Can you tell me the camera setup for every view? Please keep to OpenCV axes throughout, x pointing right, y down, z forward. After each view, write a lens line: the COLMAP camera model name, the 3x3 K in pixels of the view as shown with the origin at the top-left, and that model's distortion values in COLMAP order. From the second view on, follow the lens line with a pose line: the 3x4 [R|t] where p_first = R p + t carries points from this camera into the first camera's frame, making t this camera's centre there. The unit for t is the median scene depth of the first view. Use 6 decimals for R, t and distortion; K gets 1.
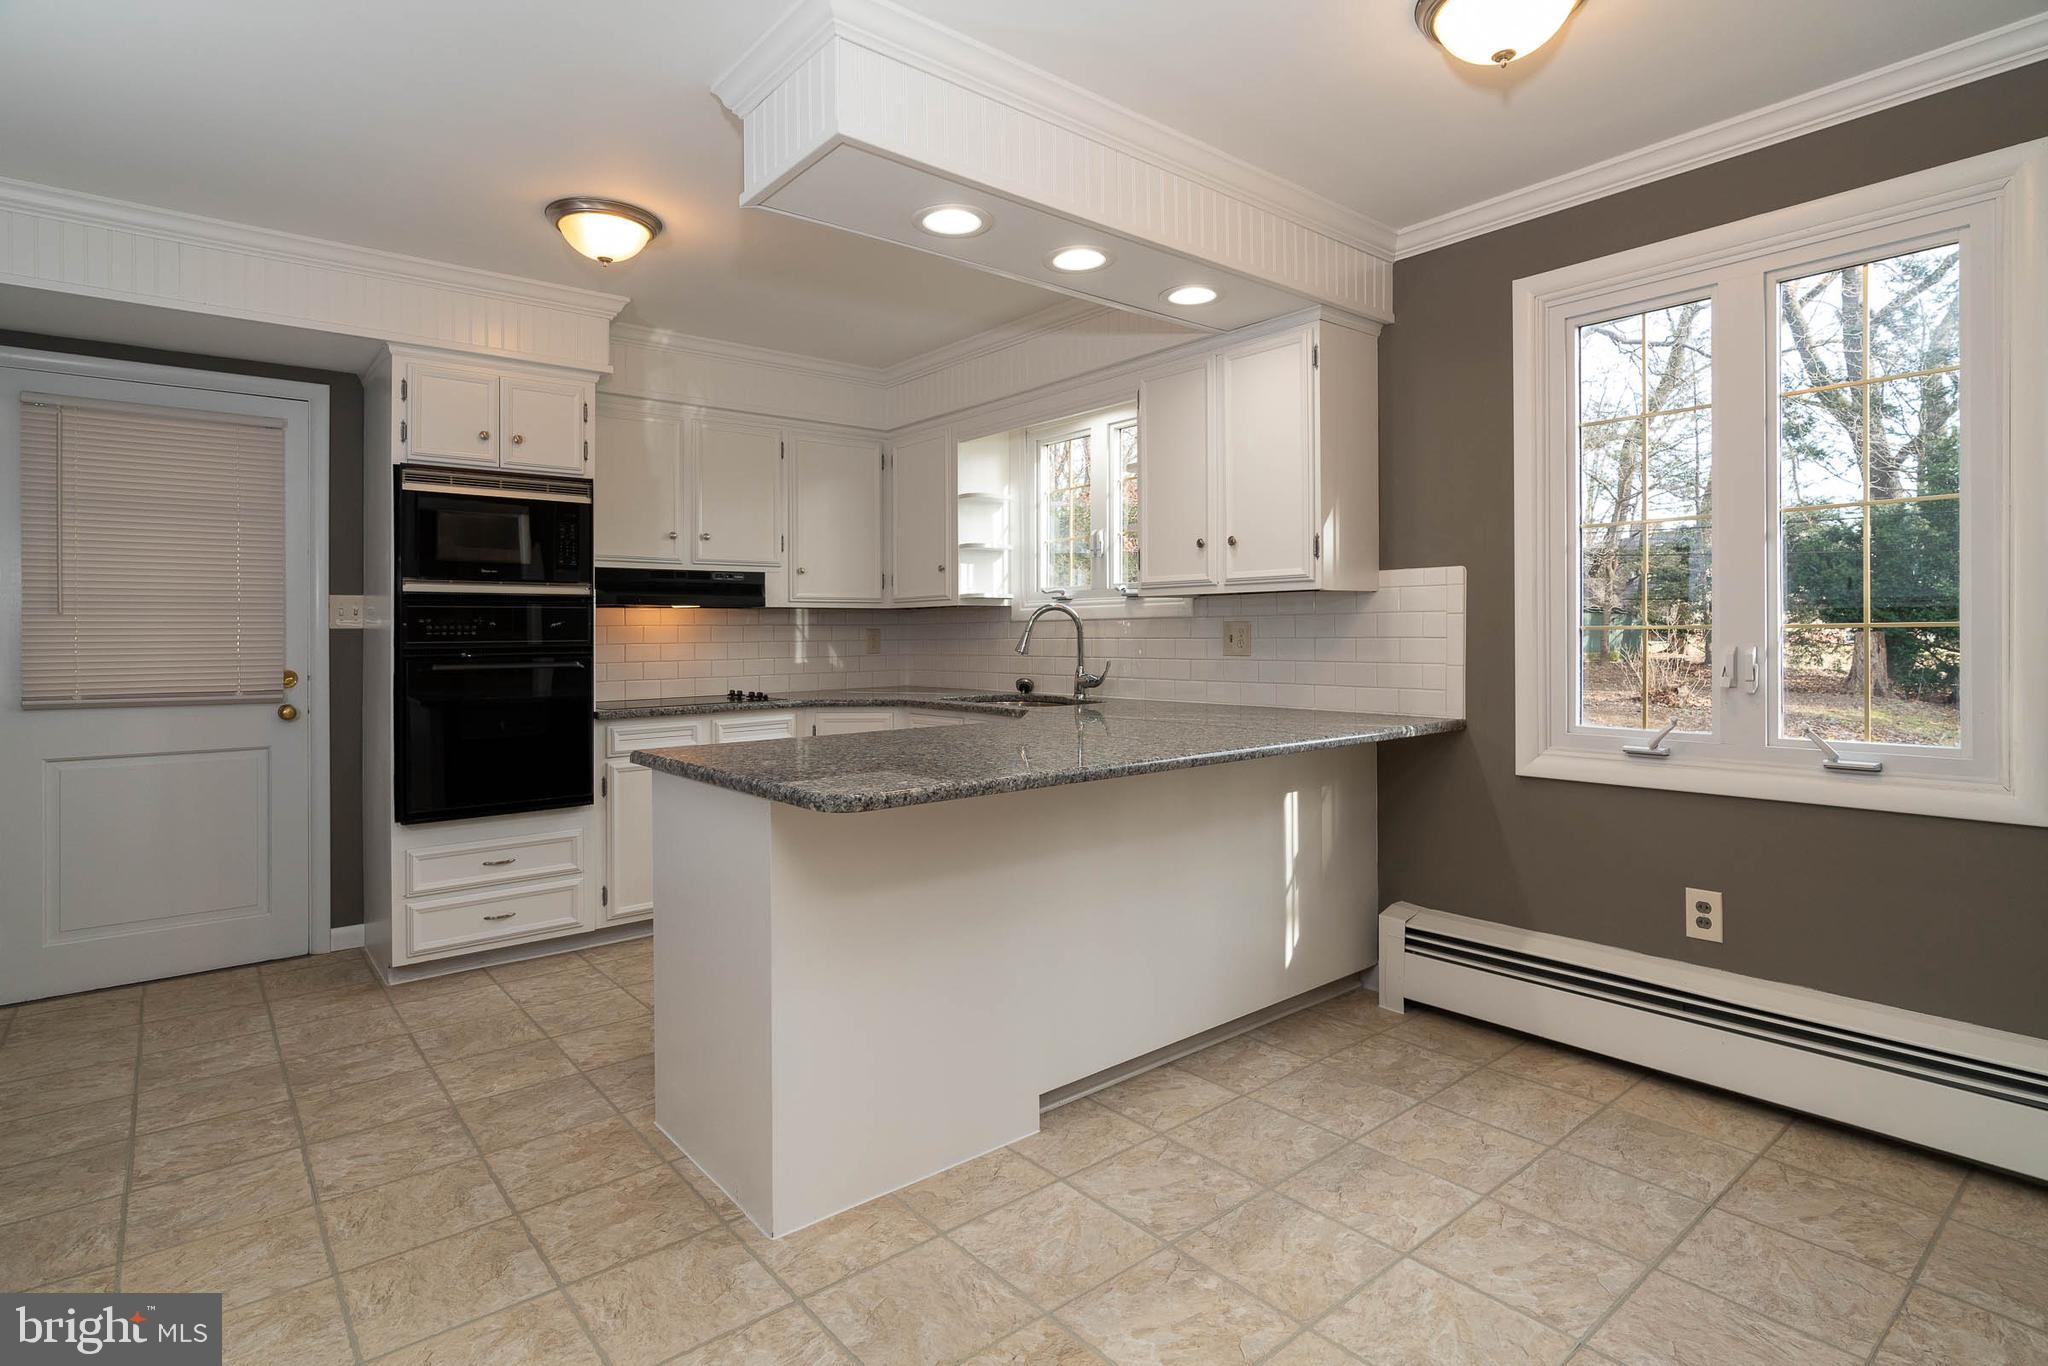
lens RADIAL K [[1048.2, 0, 1016.0], [0, 1048.2, 618.7], [0, 0, 1]] dist [-0.005704, 0.000061]
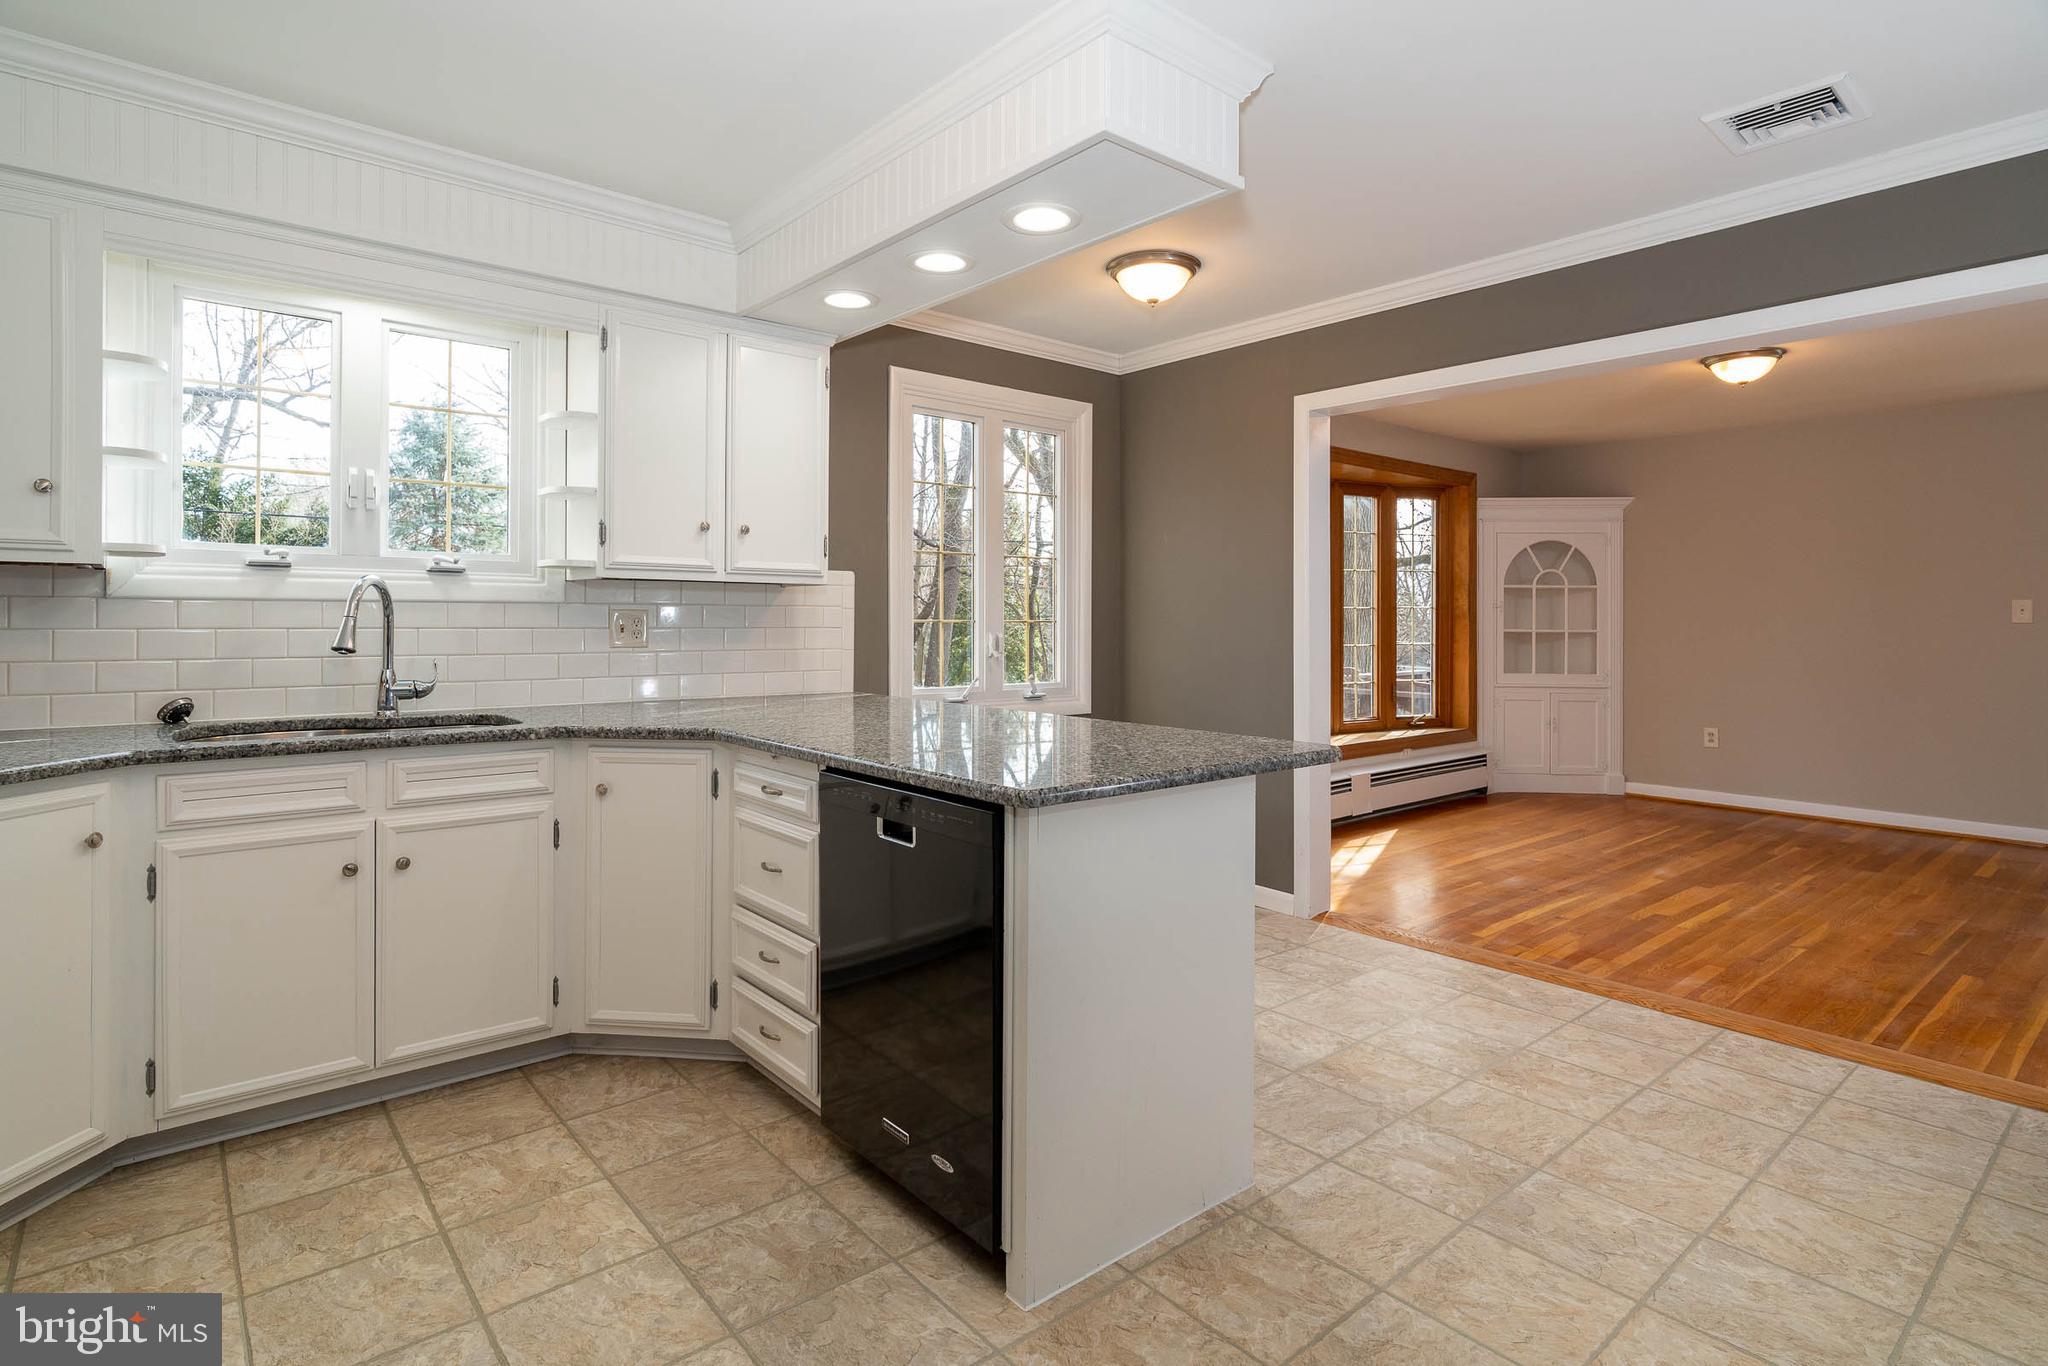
lens RADIAL K [[1027.7, 0, 1011.6], [0, 1027.7, 642.3], [0, 0, 1]] dist [-0.005154, 0.000830]
pose [[-0.007990, -0.011597, 0.999901, -0.682894], [-0.017476, 0.999782, 0.011456, 0.014746], [-0.999815, -0.017383, -0.008191, 0.675354]]
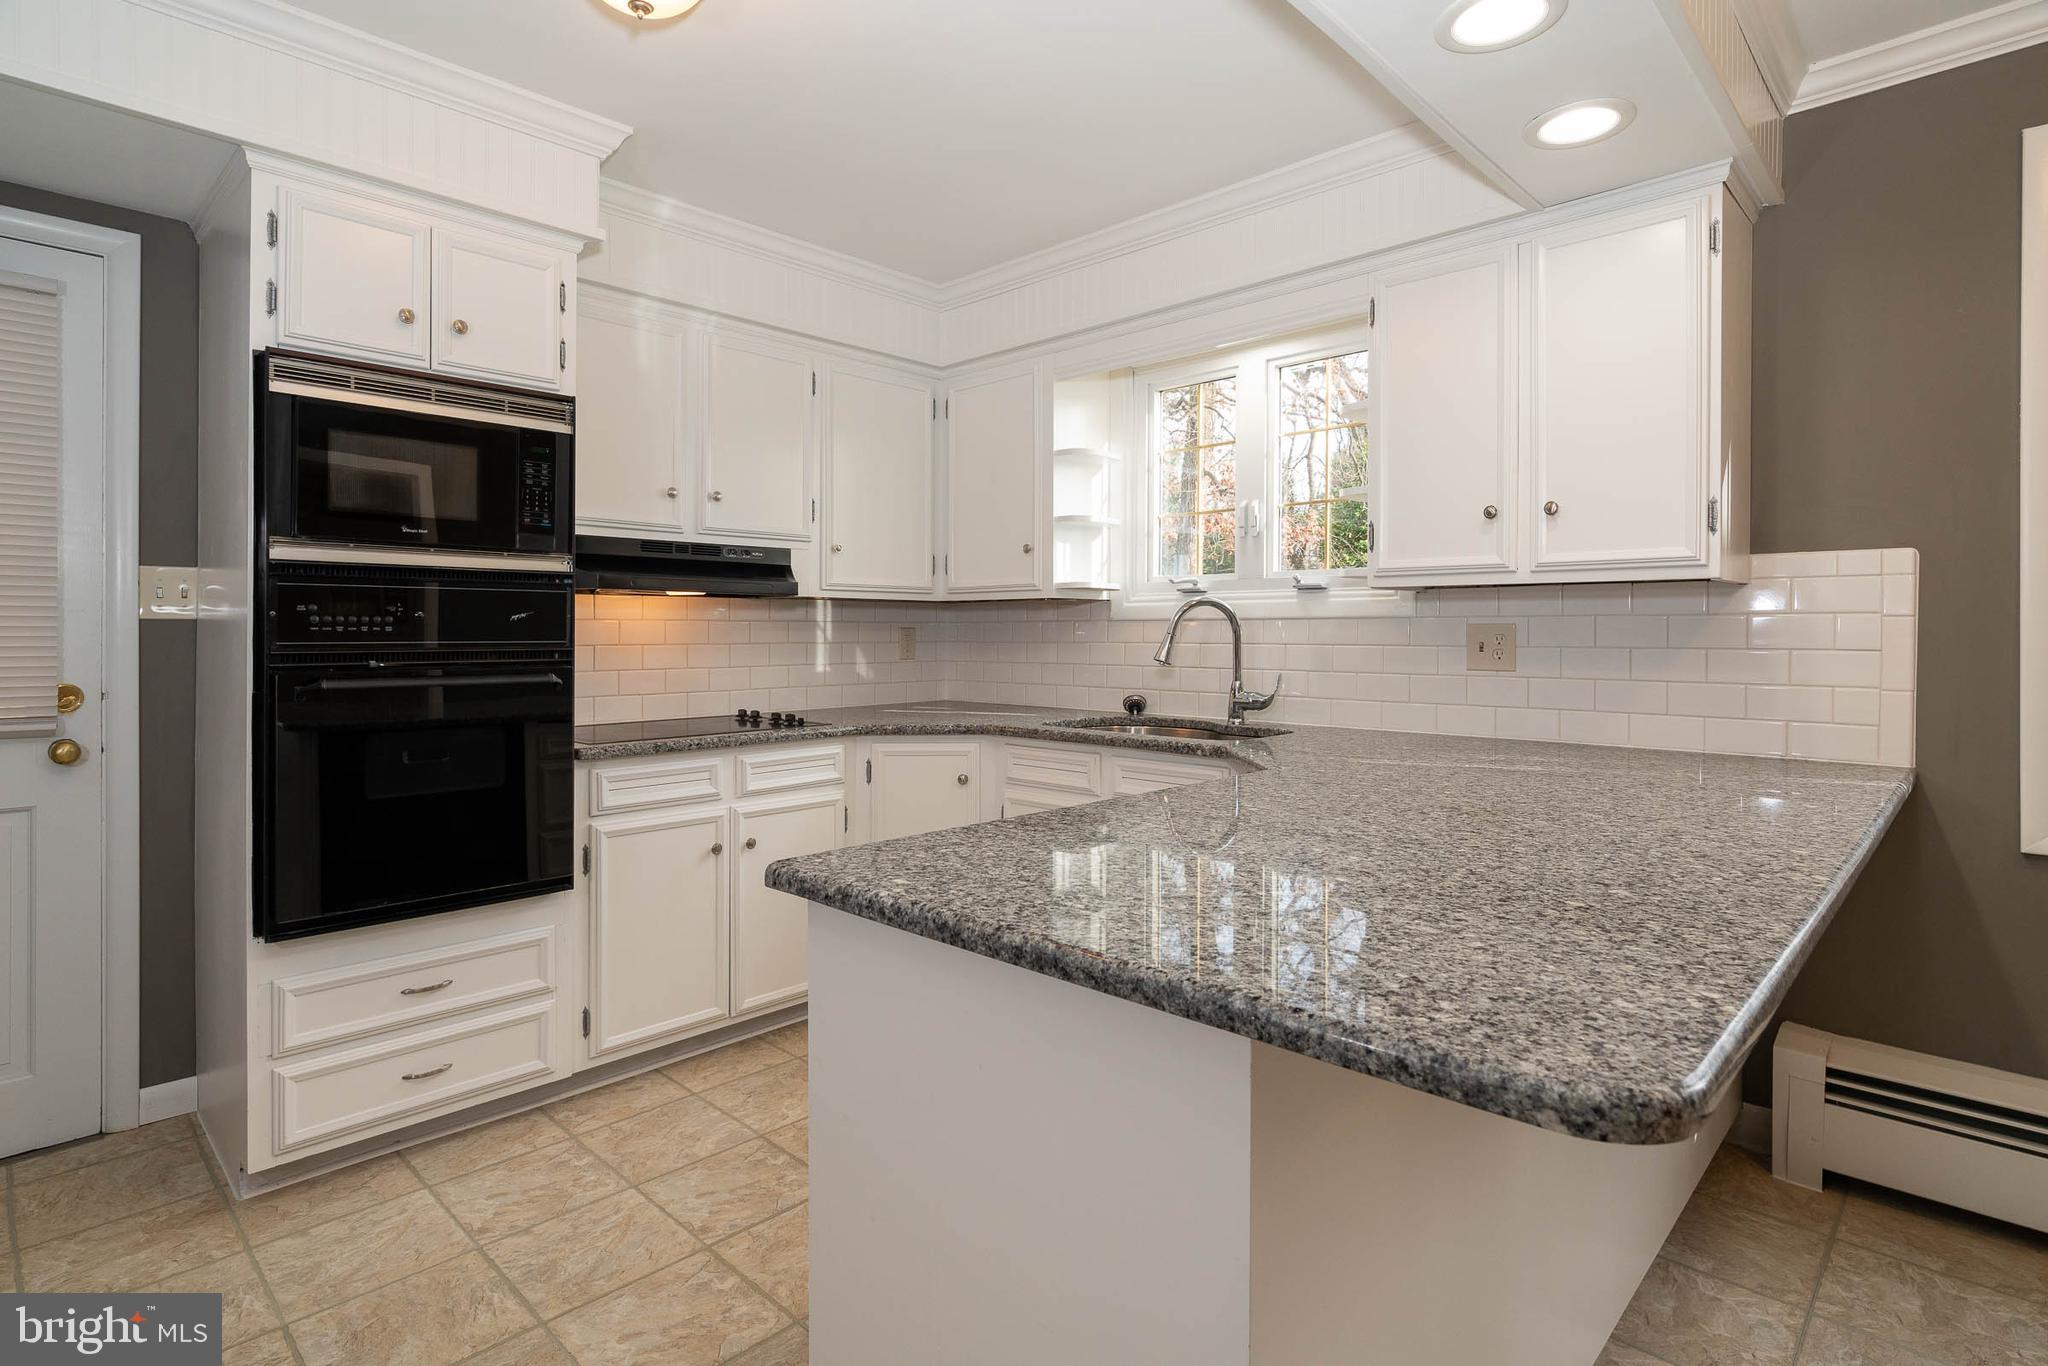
lens RADIAL K [[1031.0, 0, 1008.1], [0, 1031.0, 629.2], [0, 0, 1]] dist [-0.003269, 0.001279]
pose [[0.993470, 0.010705, 0.113589, -0.207174], [-0.011934, 0.999877, 0.010141, 0.003303], [-0.113467, -0.011430, 0.993476, 0.325025]]
